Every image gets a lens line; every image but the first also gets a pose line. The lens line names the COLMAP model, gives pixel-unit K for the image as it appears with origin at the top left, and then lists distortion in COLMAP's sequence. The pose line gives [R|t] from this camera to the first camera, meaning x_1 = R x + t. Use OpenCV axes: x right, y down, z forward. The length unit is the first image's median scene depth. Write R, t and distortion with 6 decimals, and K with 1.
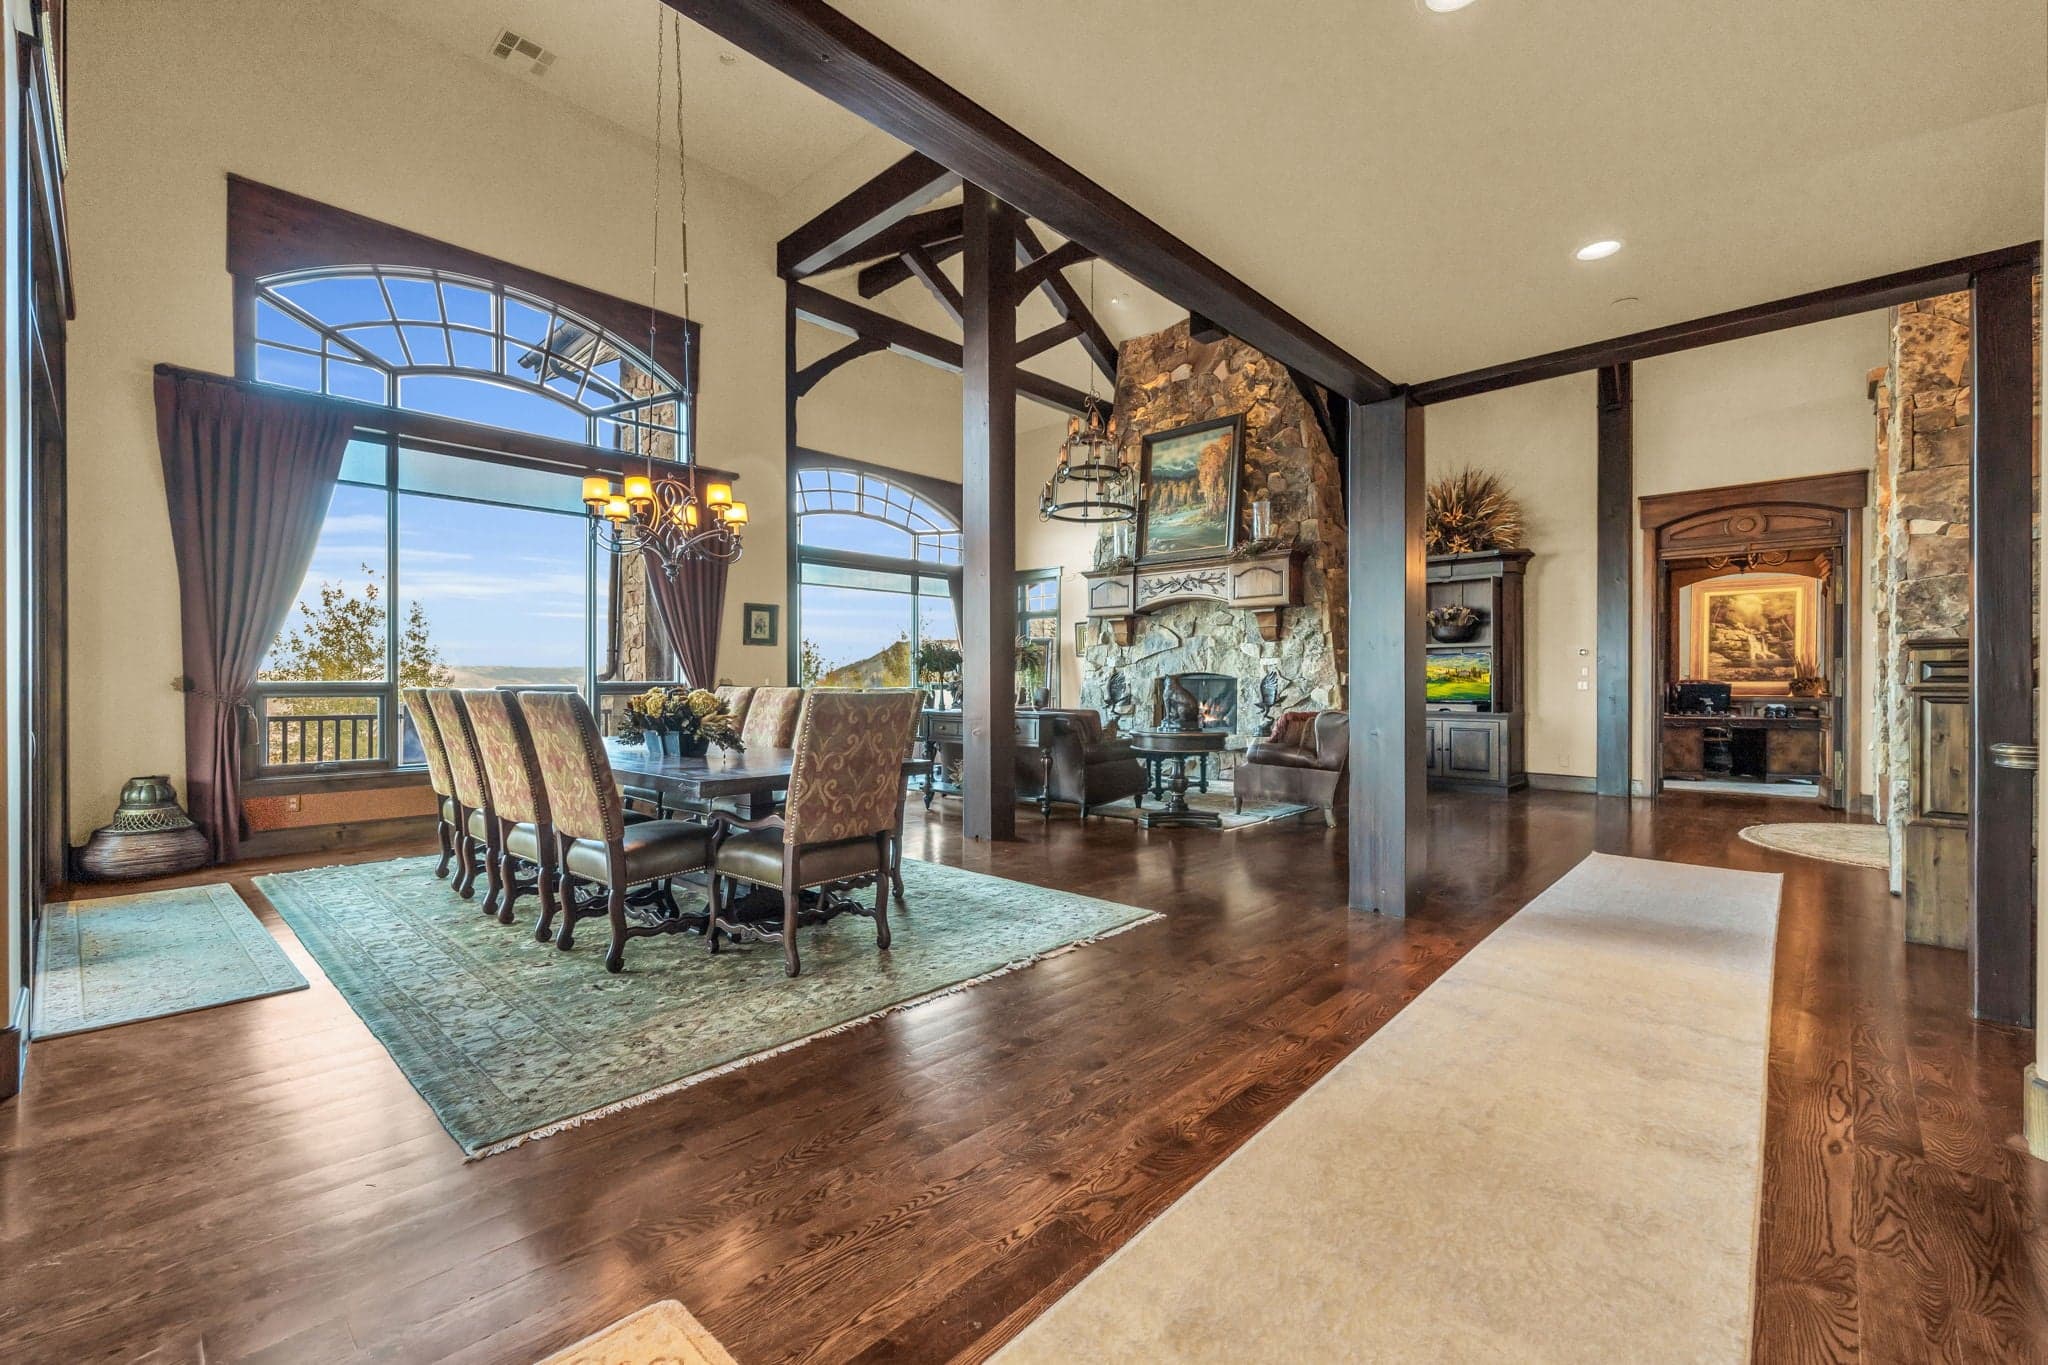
lens RADIAL K [[858.1, 0, 1024.0], [0, 858.1, 682.5], [0, 0, 1]] dist [0.001392, 0.000295]
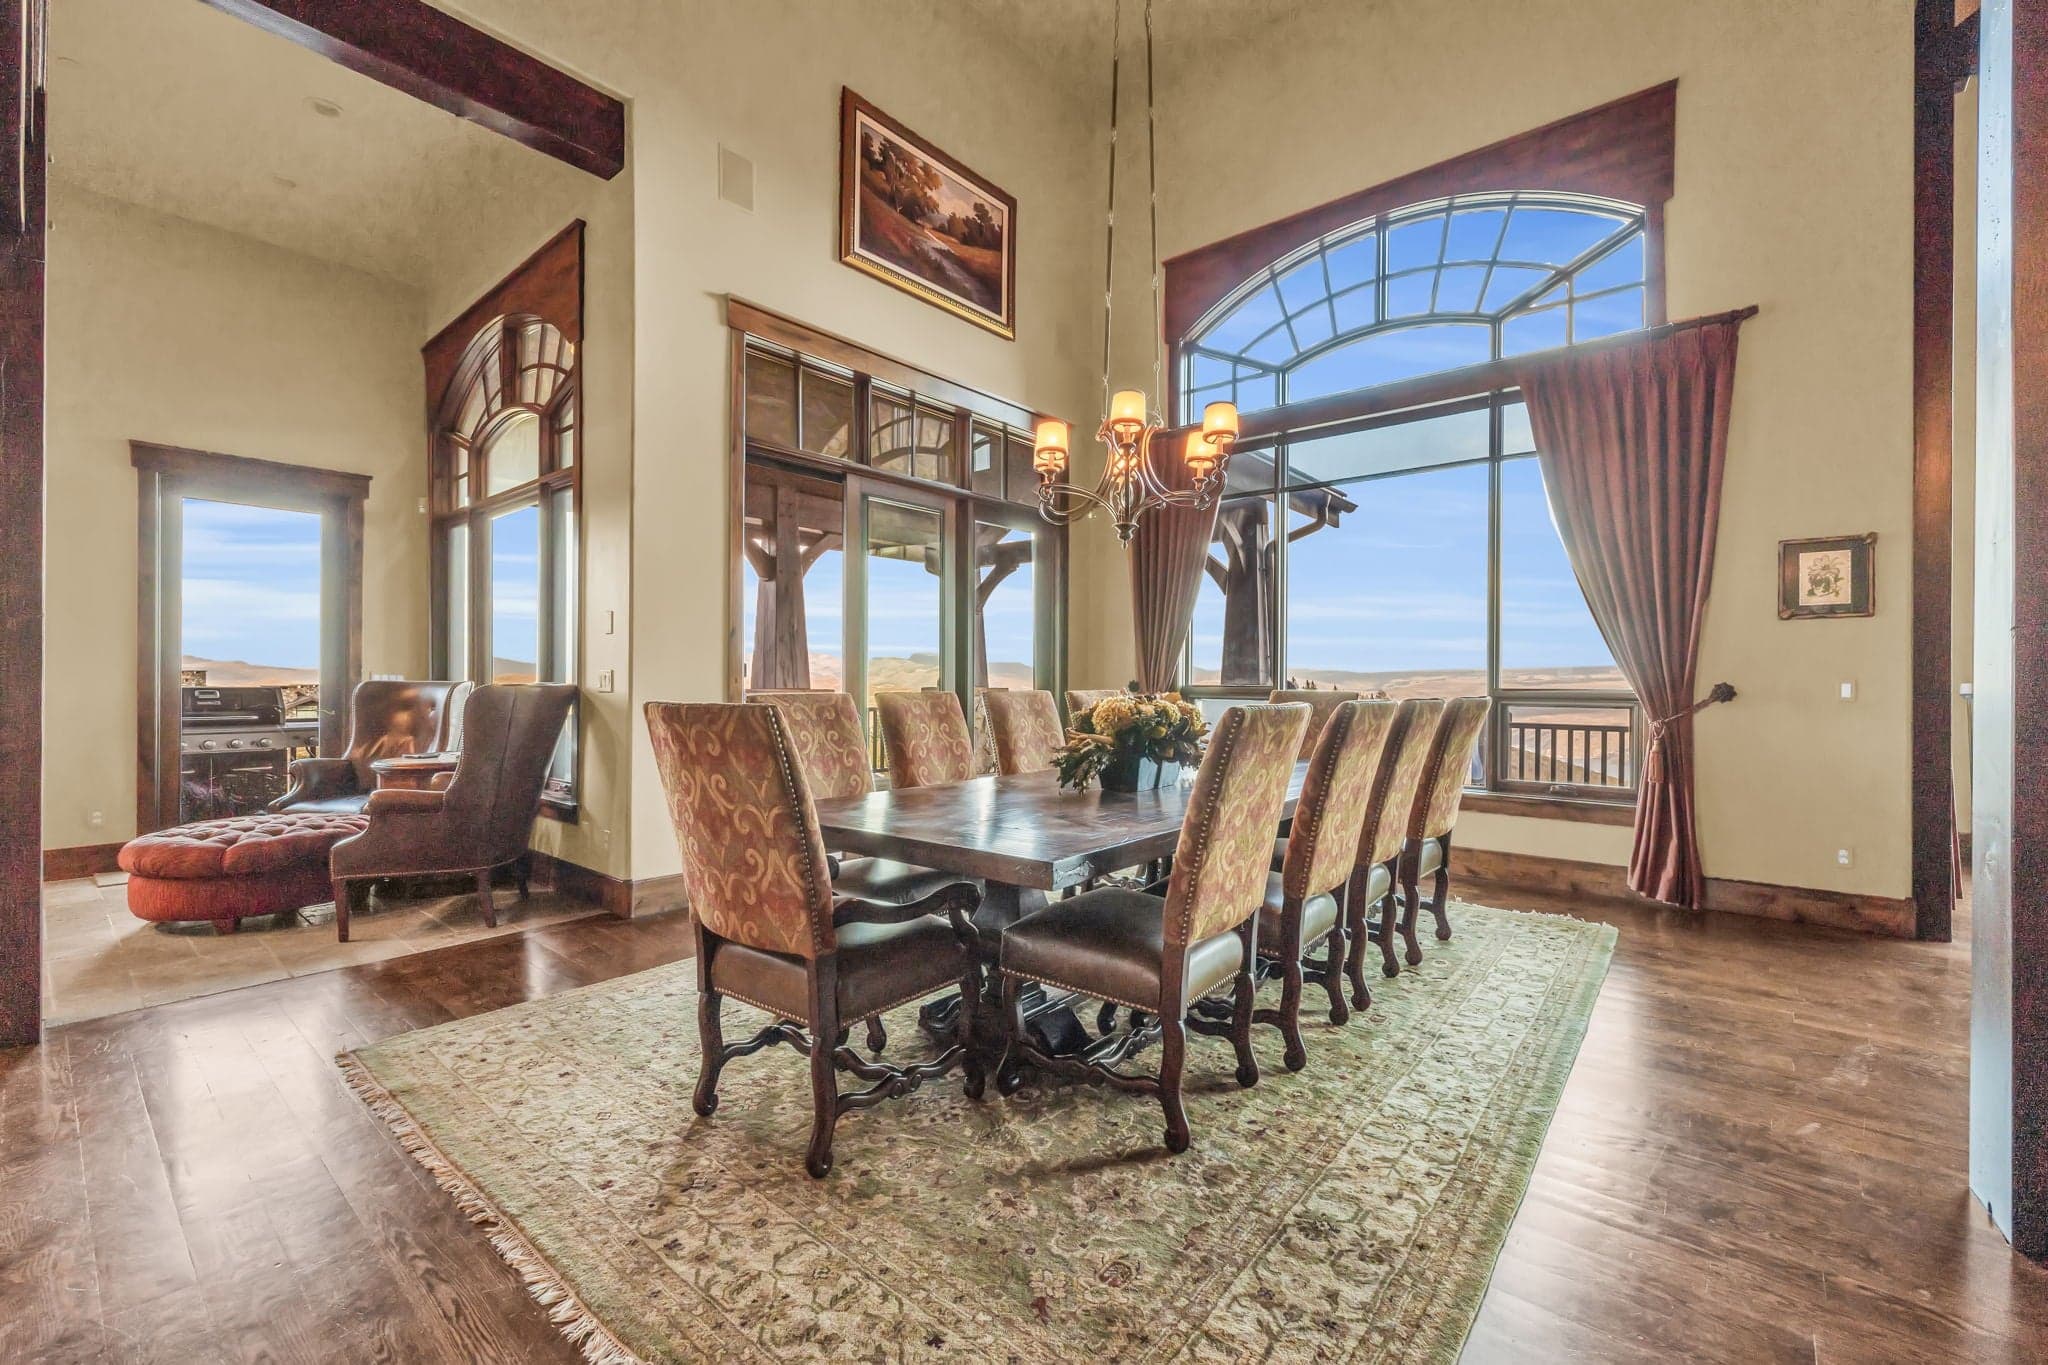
lens RADIAL K [[858.1, 0, 1024.0], [0, 858.1, 682.5], [0, 0, 1]] dist [0.001392, 0.000295]
pose [[0.050137, -0.004041, -0.998734, 0.187037], [-0.009375, 0.999946, -0.004516, 0.000874], [0.998698, 0.009590, 0.050096, 0.538533]]
